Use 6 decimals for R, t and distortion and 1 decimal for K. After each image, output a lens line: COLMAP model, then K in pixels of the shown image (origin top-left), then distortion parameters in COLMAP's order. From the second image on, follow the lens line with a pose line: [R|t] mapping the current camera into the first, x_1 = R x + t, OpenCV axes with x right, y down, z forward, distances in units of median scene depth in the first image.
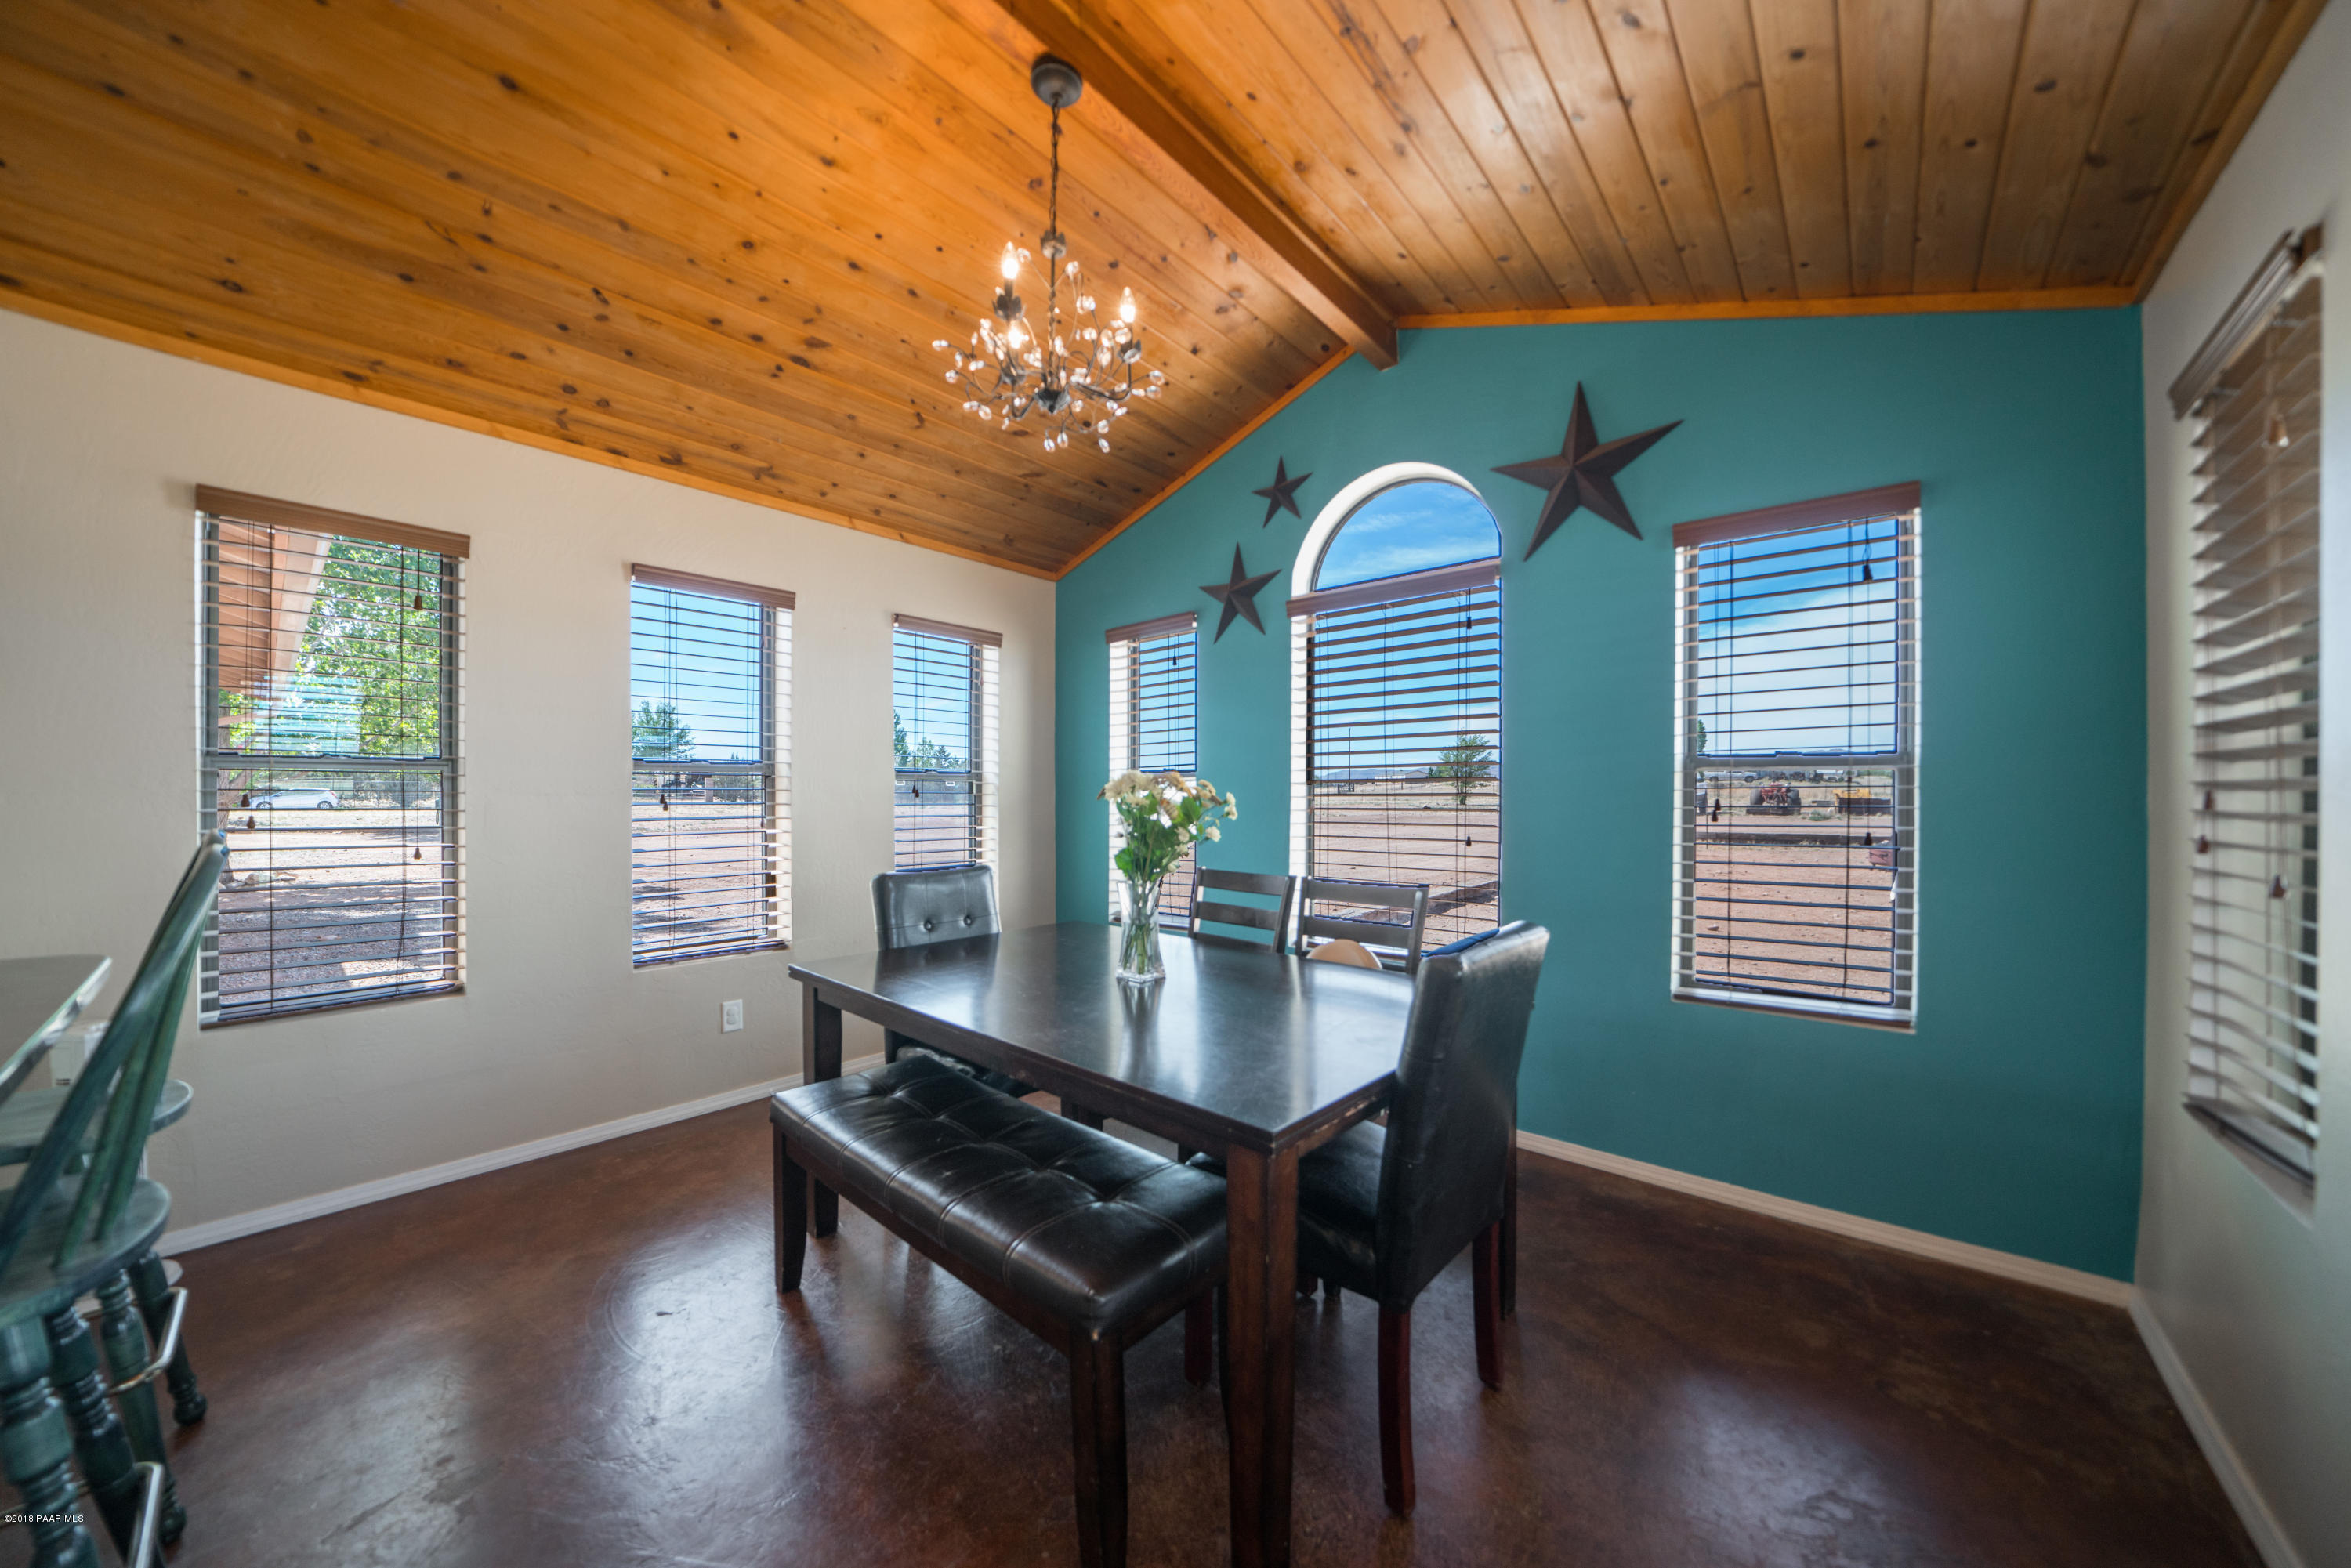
lens RADIAL K [[813.4, 0, 1161.0], [0, 813.4, 794.8], [0, 0, 1]] dist [-0.026013, 0.001872]
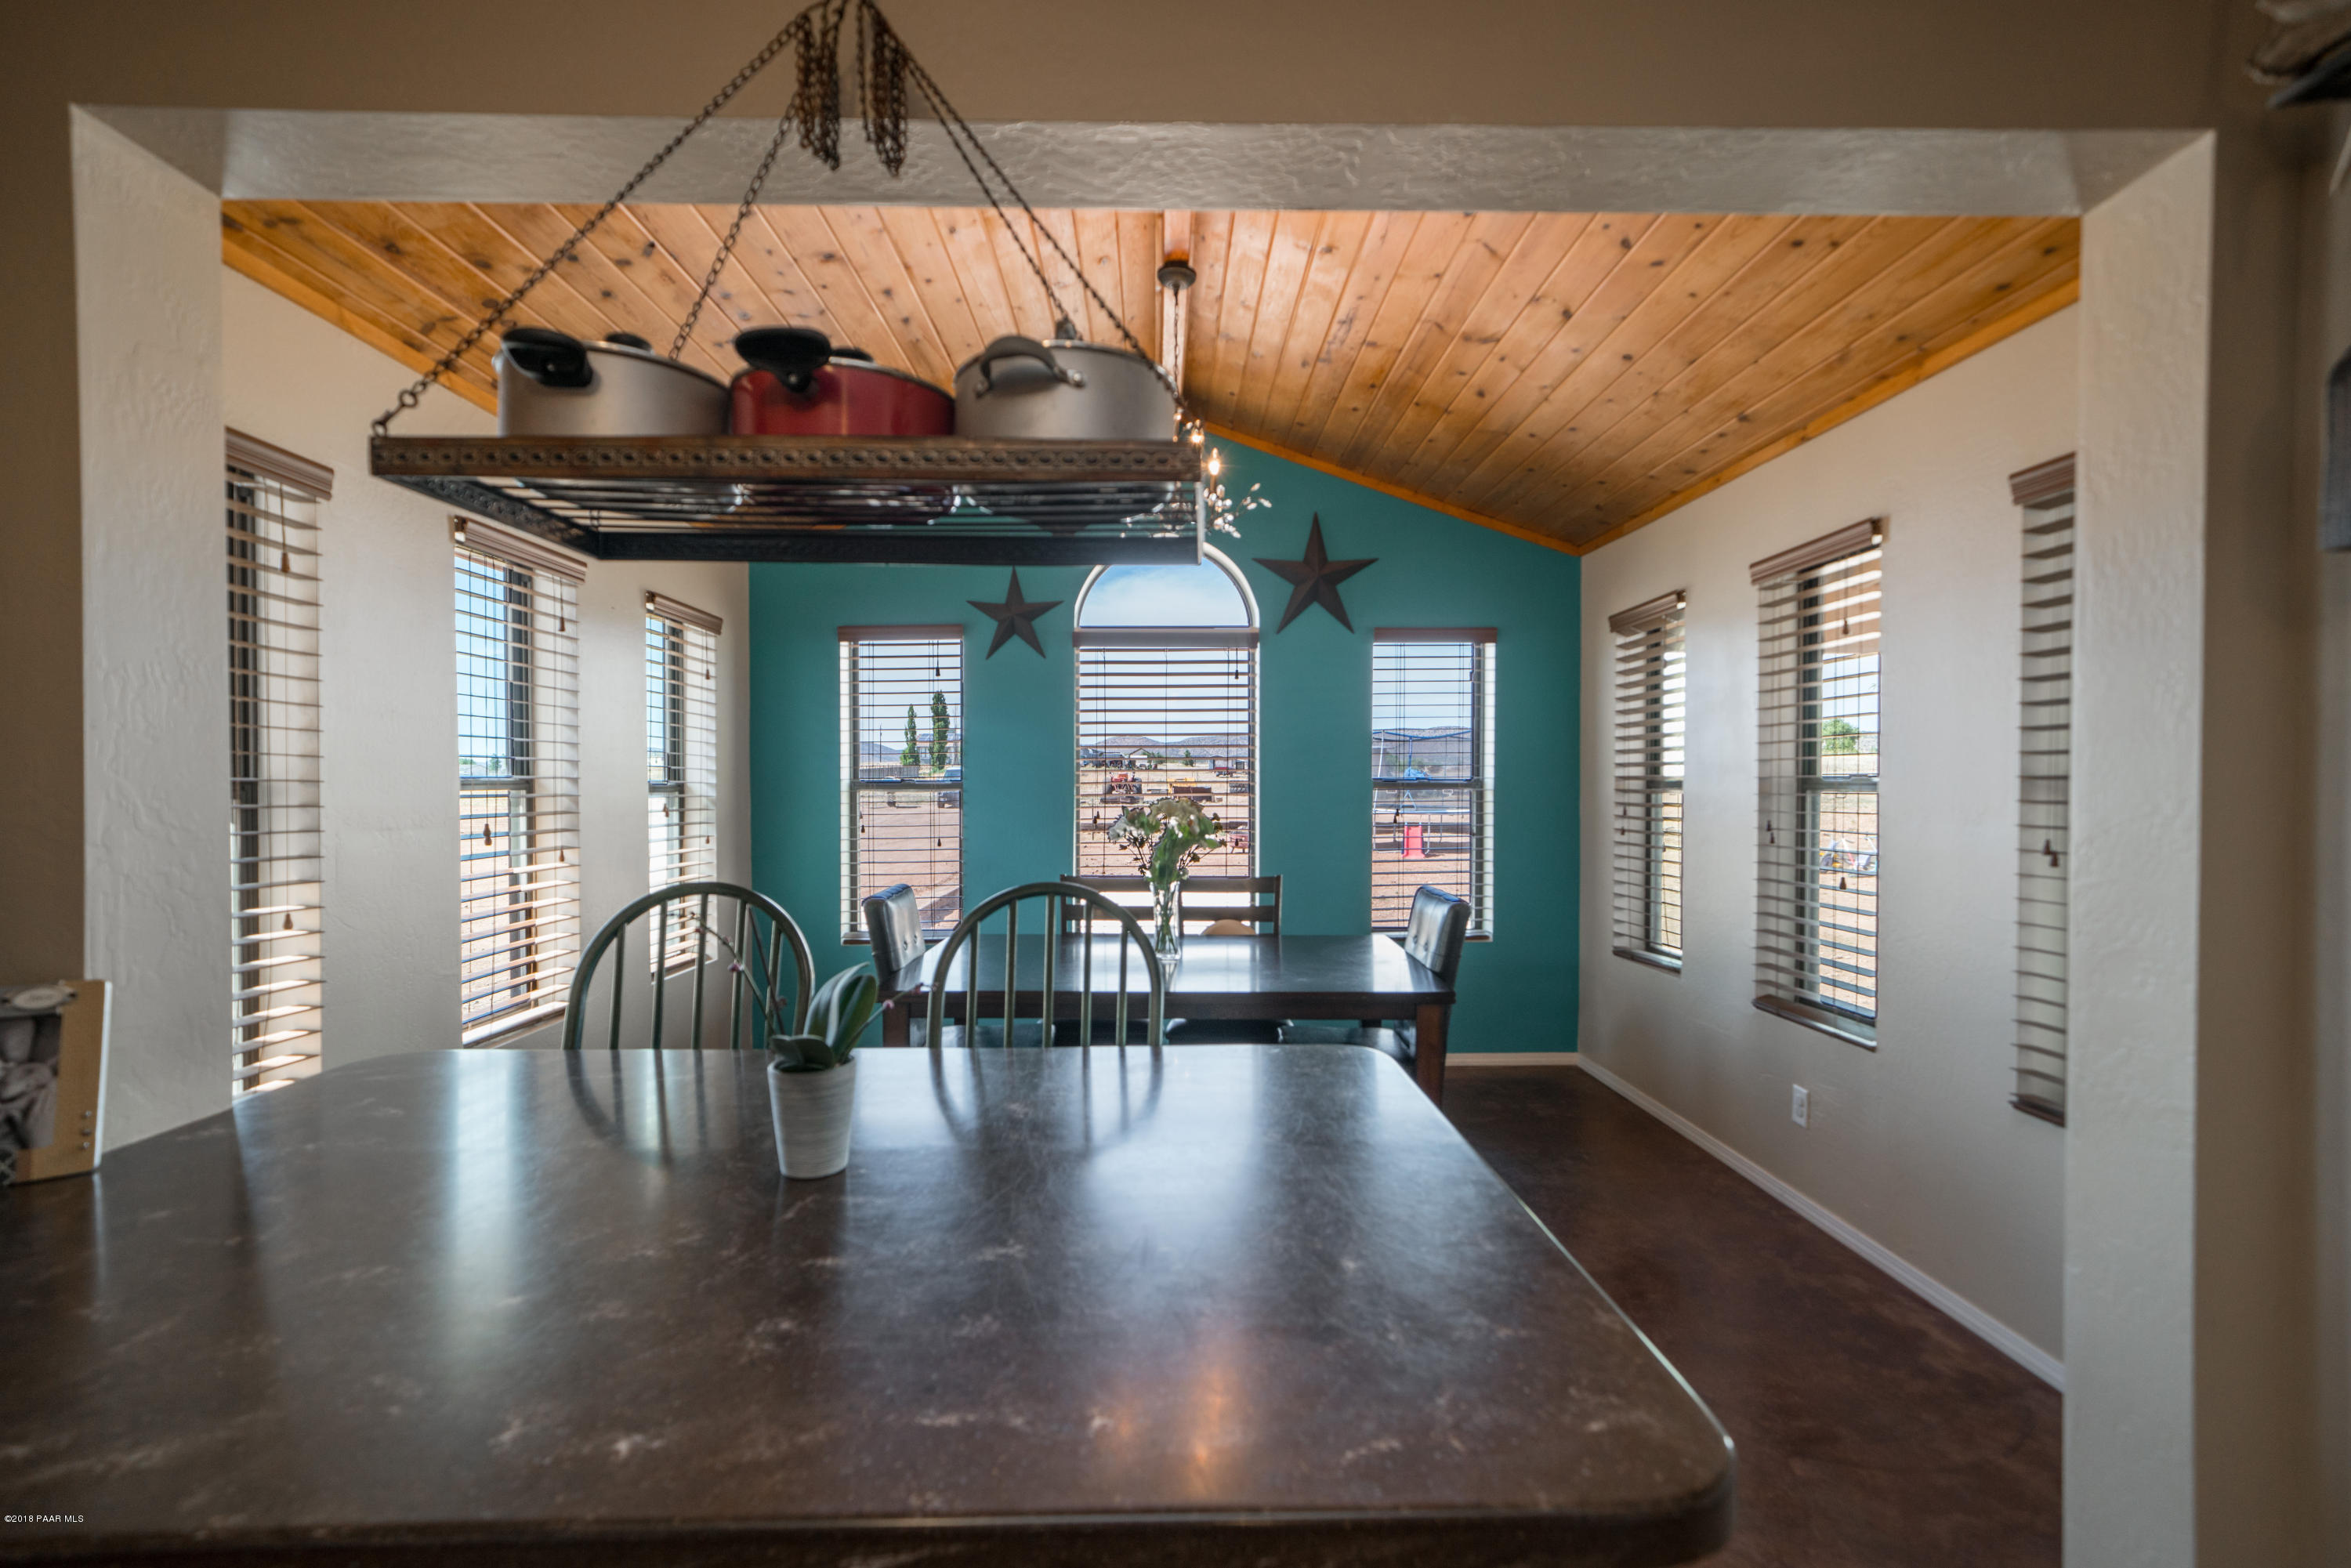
lens RADIAL K [[1036.8, 0, 1170.7], [0, 1036.8, 789.6], [0, 0, 1]] dist [0.021232, 0.000105]
pose [[0.742034, -0.005435, 0.670340, -0.797538], [0.001863, 0.999980, 0.006045, -0.036226], [-0.670359, -0.003237, 0.742030, -0.162381]]
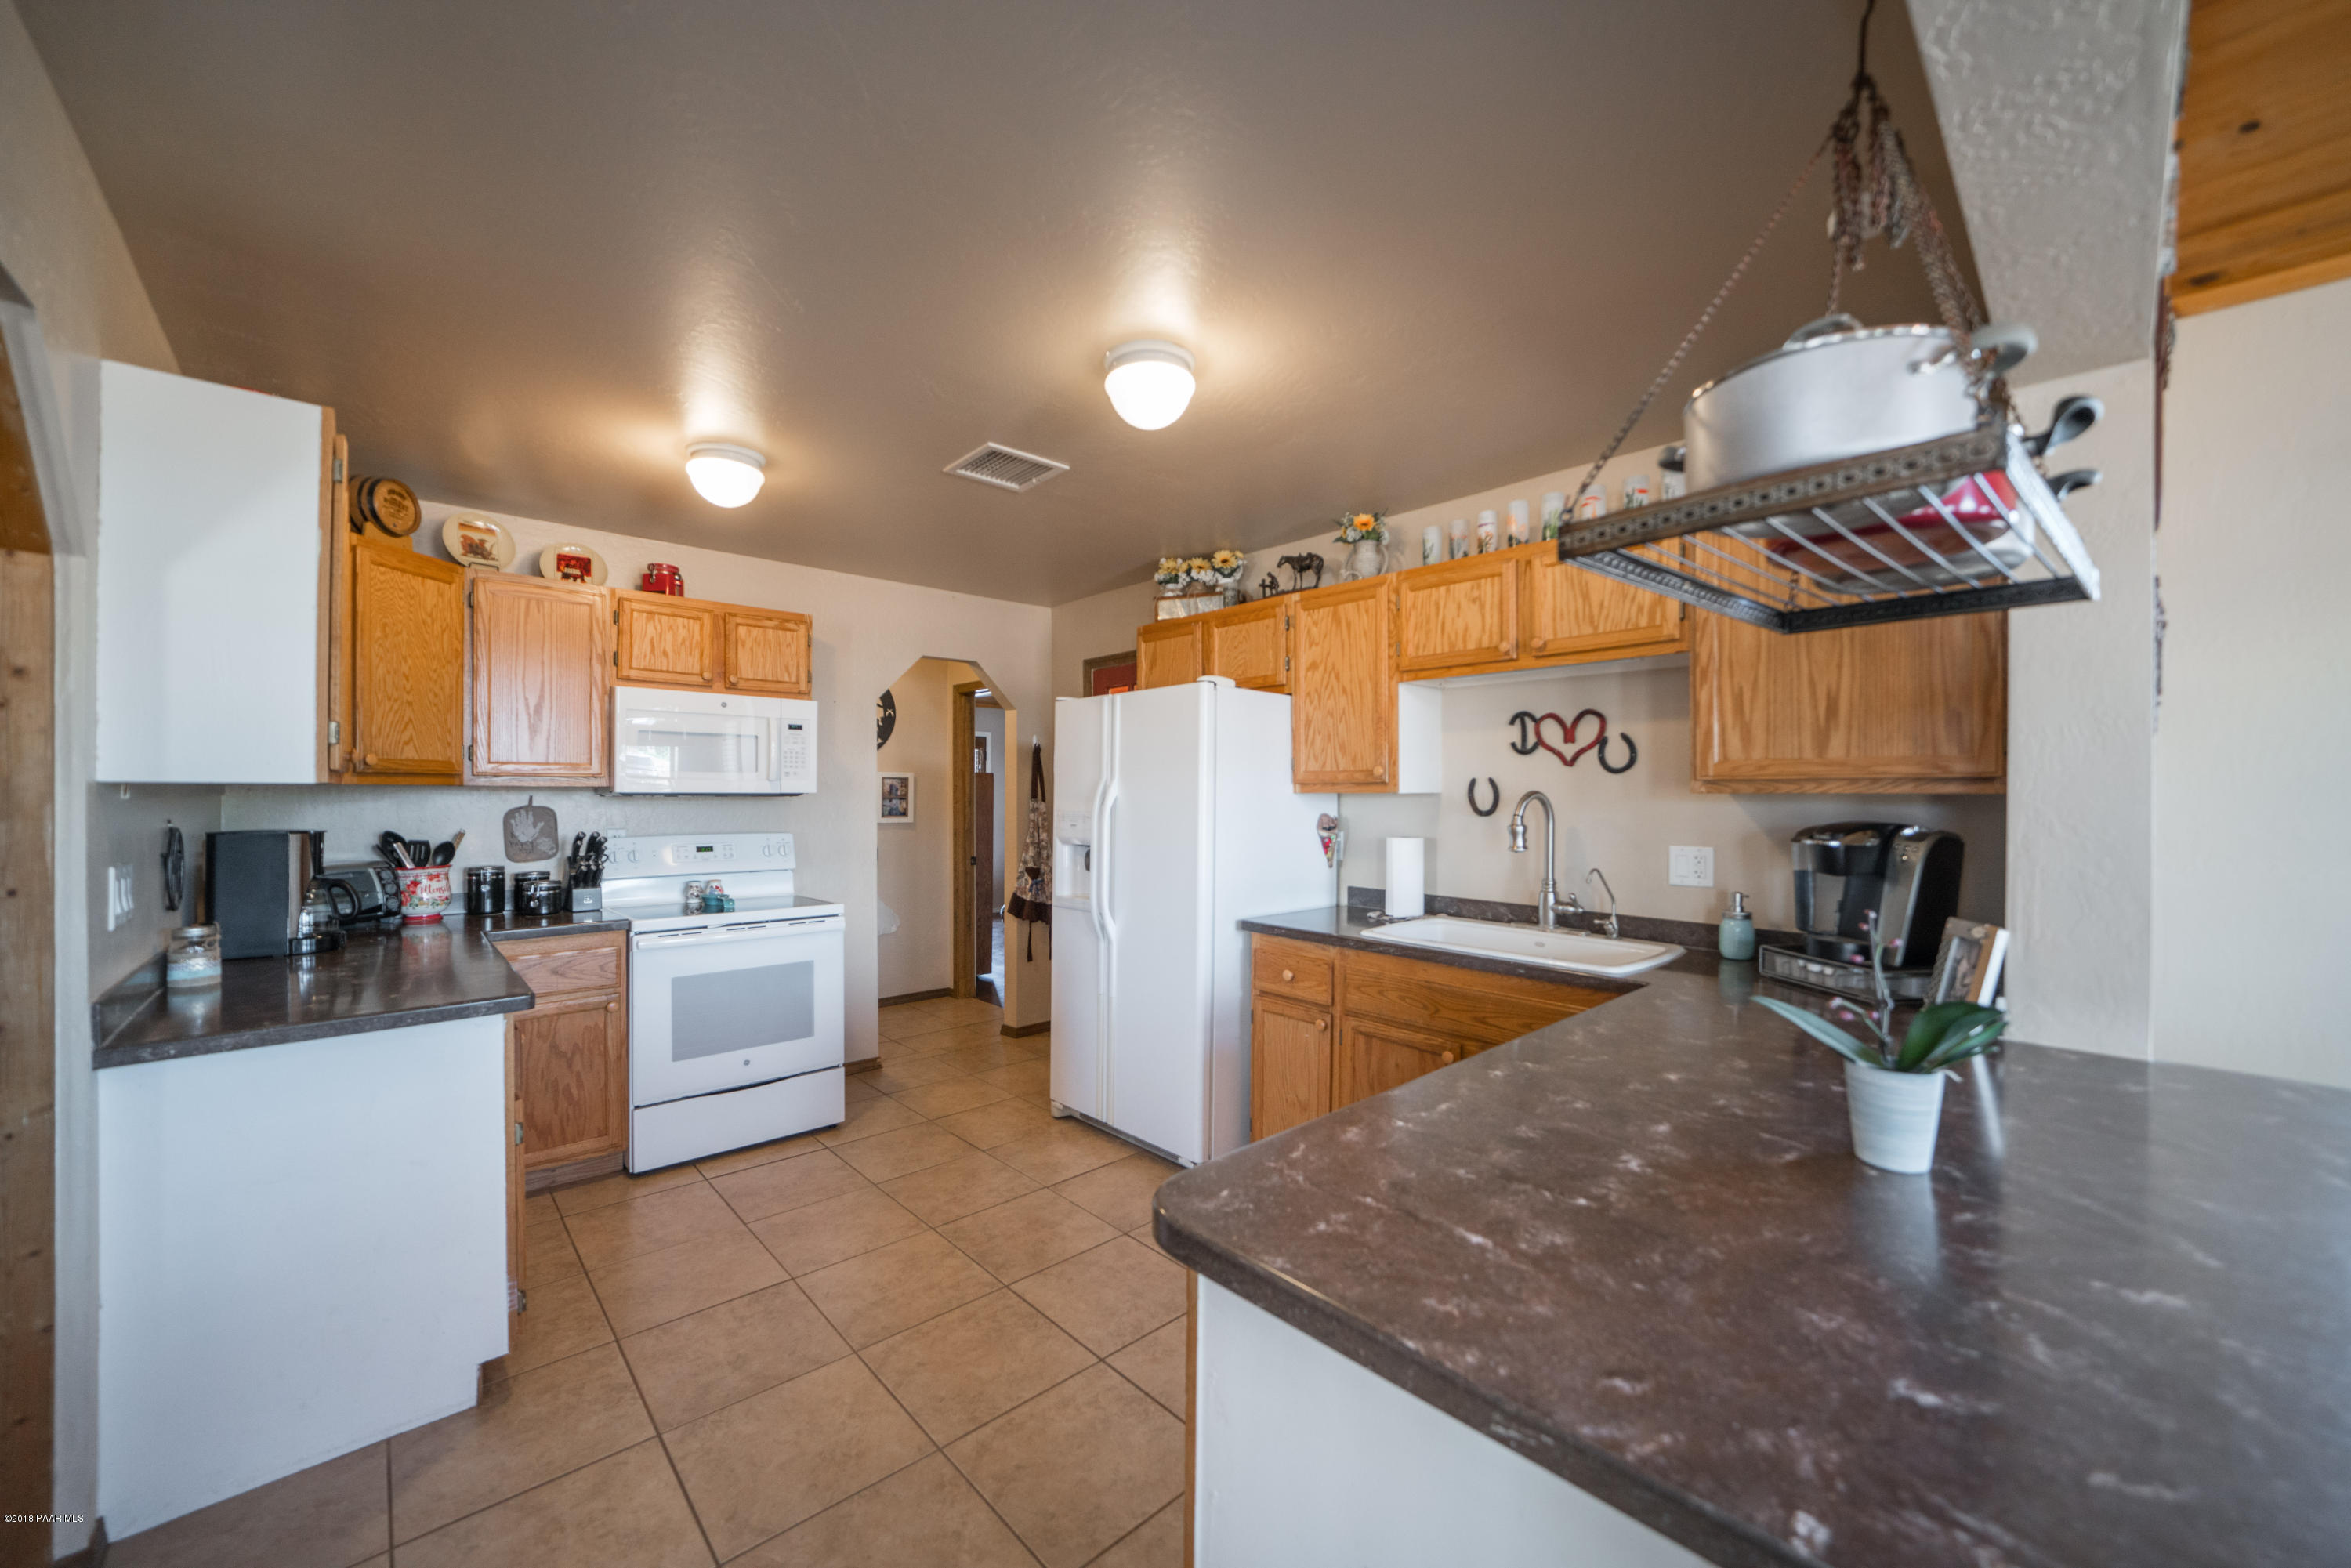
lens RADIAL K [[880.1, 0, 1170.3], [0, 880.1, 794.6], [0, 0, 1]] dist [-0.015638, 0.002855]
pose [[-0.112831, -0.005249, -0.993600, -0.234030], [-0.007061, 0.999965, -0.004481, -0.038451], [0.993589, 0.006510, -0.112864, -0.034502]]
